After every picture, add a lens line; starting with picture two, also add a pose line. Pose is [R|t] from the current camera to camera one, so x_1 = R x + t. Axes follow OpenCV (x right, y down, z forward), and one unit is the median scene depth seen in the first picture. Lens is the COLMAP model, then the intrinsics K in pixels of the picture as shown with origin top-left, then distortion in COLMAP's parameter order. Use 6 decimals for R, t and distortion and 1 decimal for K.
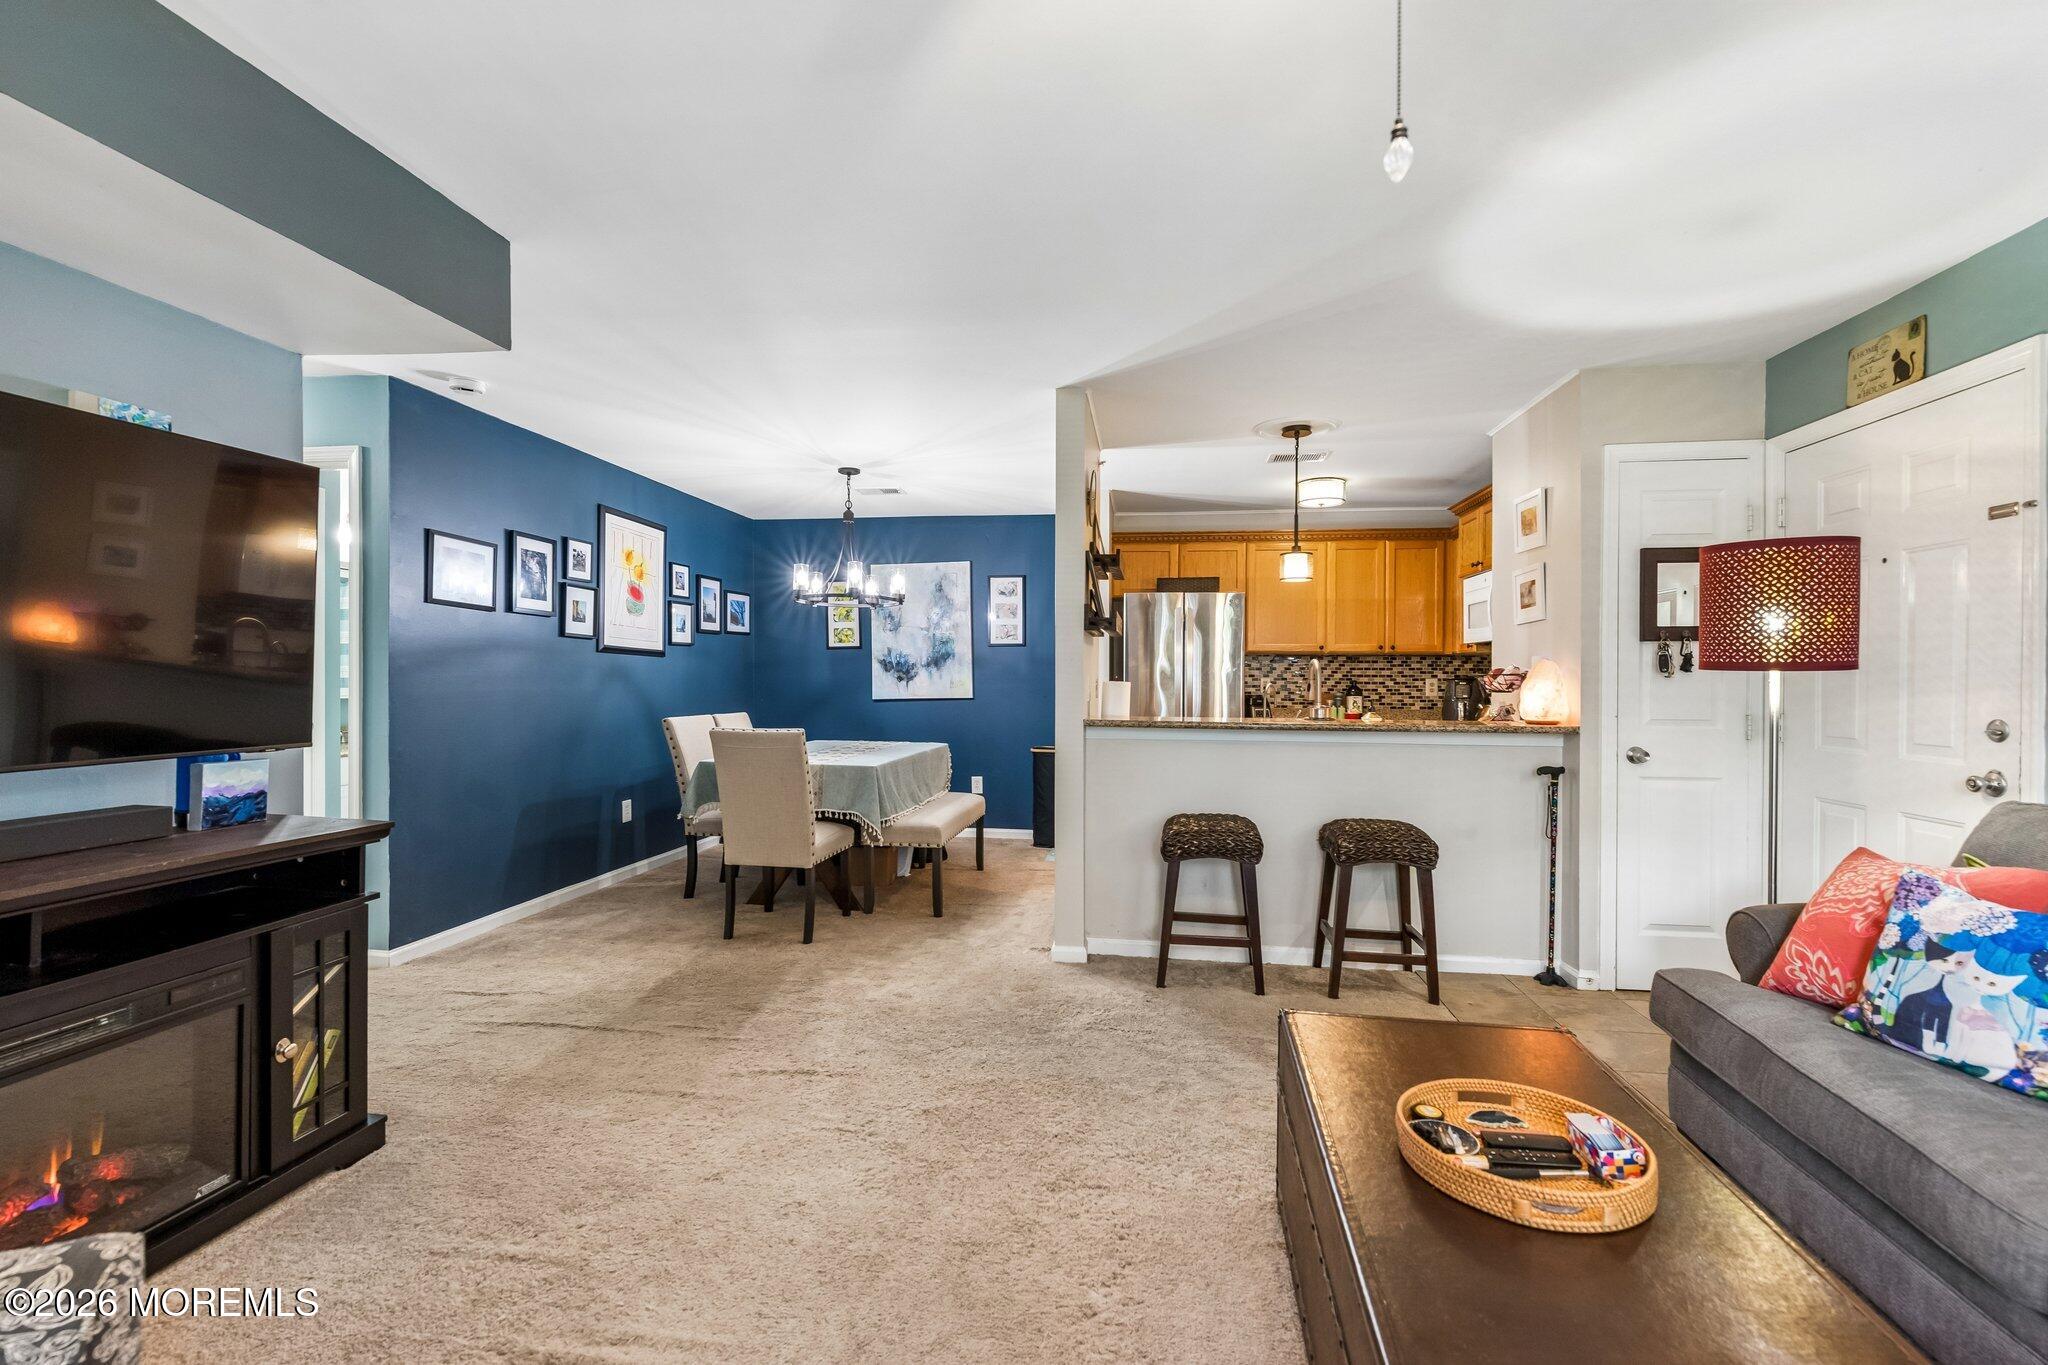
lens RADIAL K [[890.4, 0, 1036.0], [0, 890.4, 682.6], [0, 0, 1]] dist [0.002703, -0.000482]
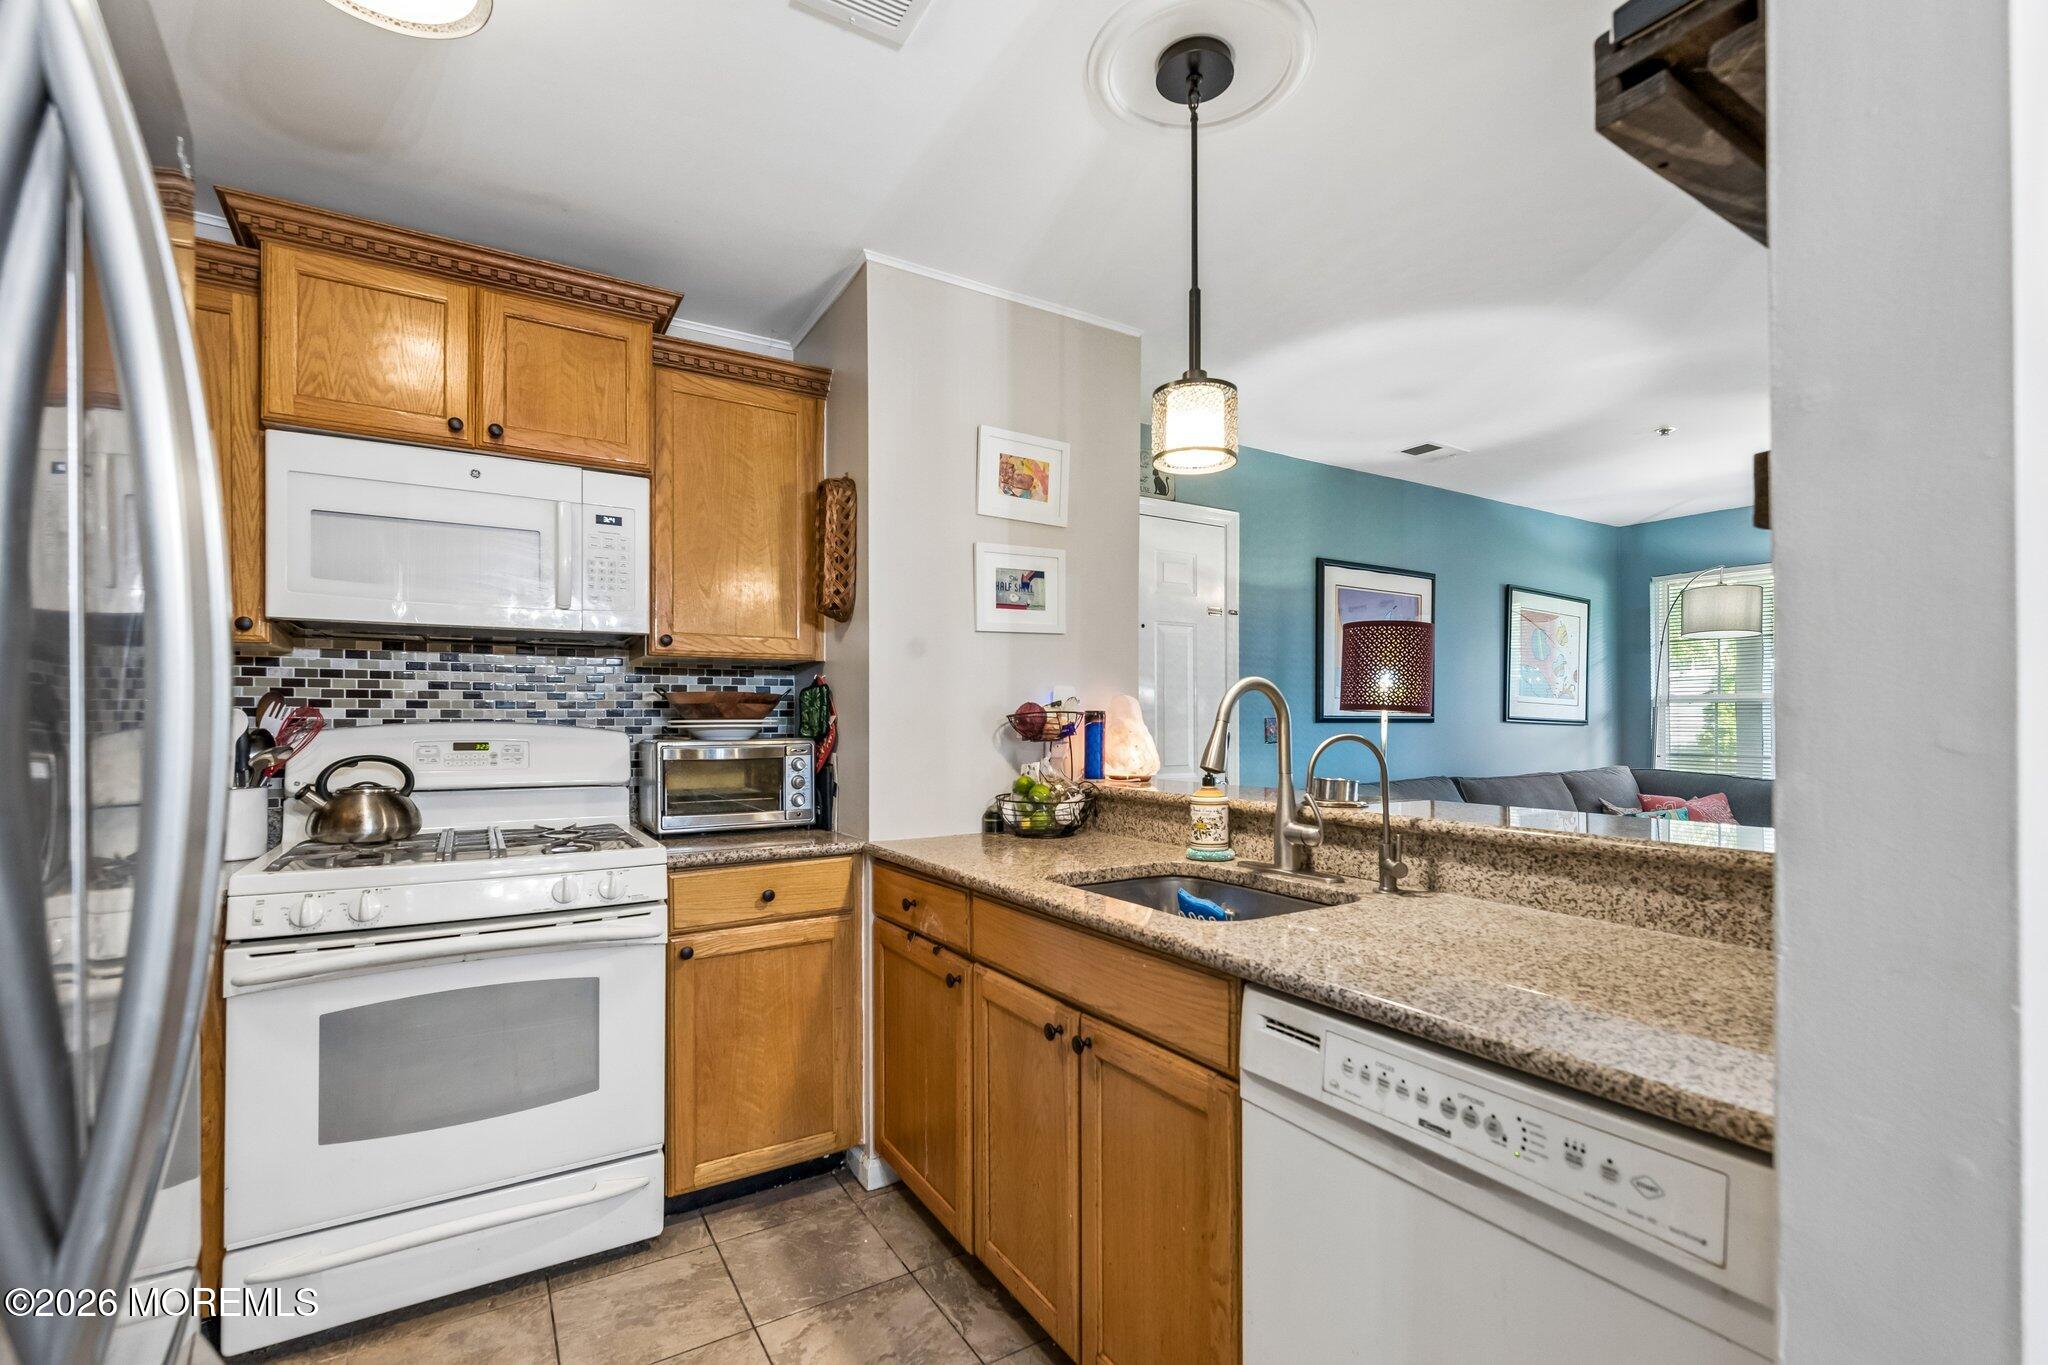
lens RADIAL K [[890.4, 0, 1020.6], [0, 890.4, 716.5], [0, 0, 1]] dist [0.002703, -0.000482]
pose [[-0.631356, -0.001327, 0.775492, 0.042517], [0.002598, 0.999989, 0.003826, -0.007471], [-0.775489, 0.004430, -0.631346, 1.224499]]
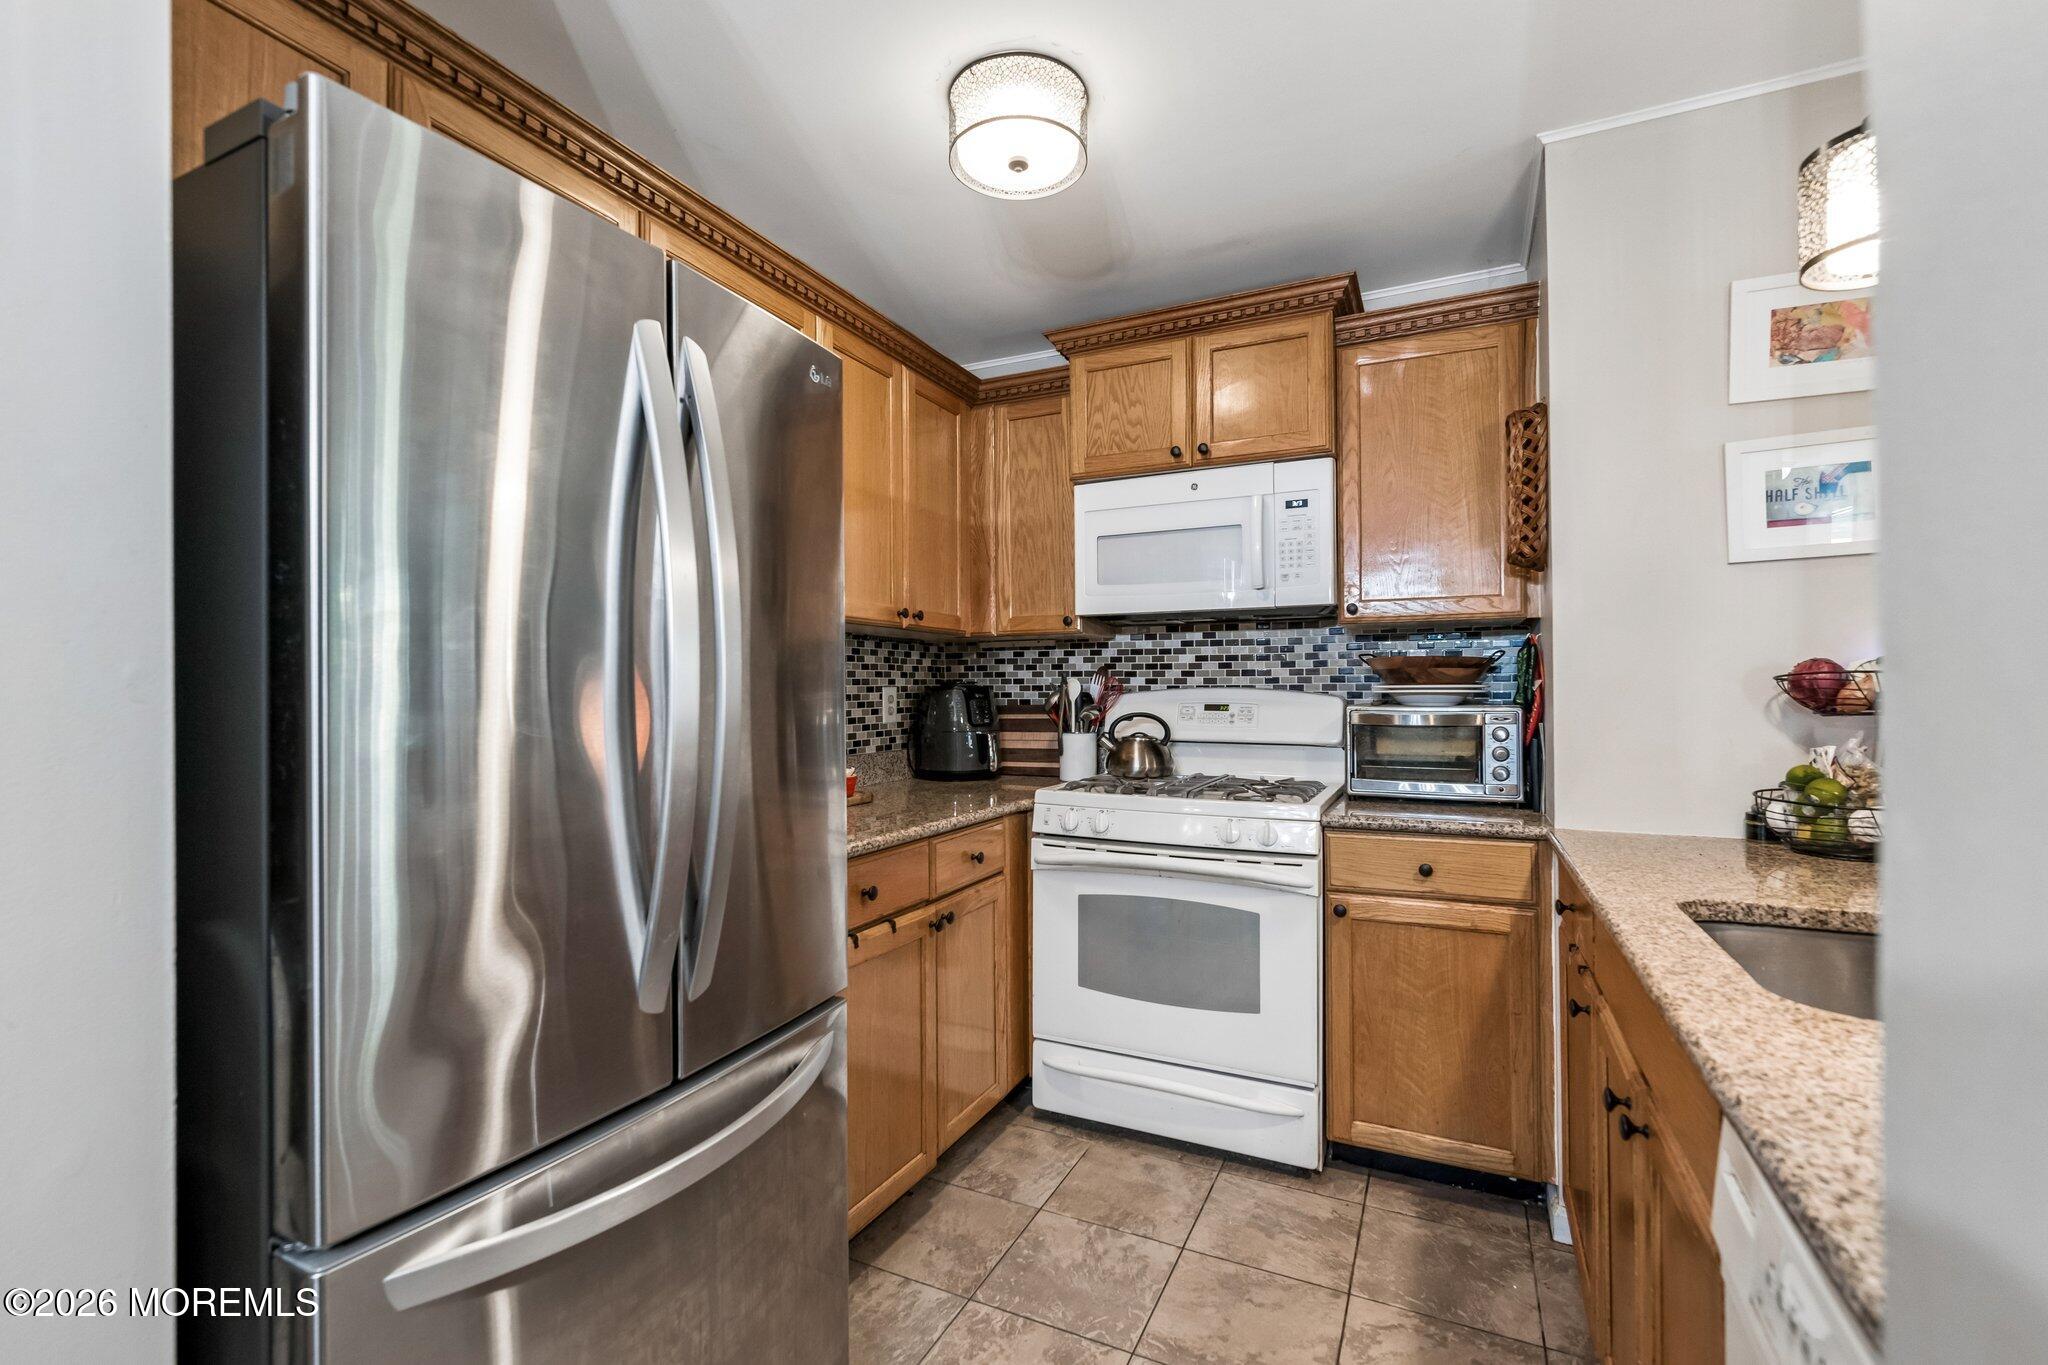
lens RADIAL K [[890.4, 0, 1033.9], [0, 890.4, 681.1], [0, 0, 1]] dist [0.002703, -0.000482]
pose [[0.303458, 0.000032, 0.952845, 0.004299], [0.011286, 0.999930, -0.003628, -0.006852], [-0.952778, 0.011855, 0.303436, 1.077155]]
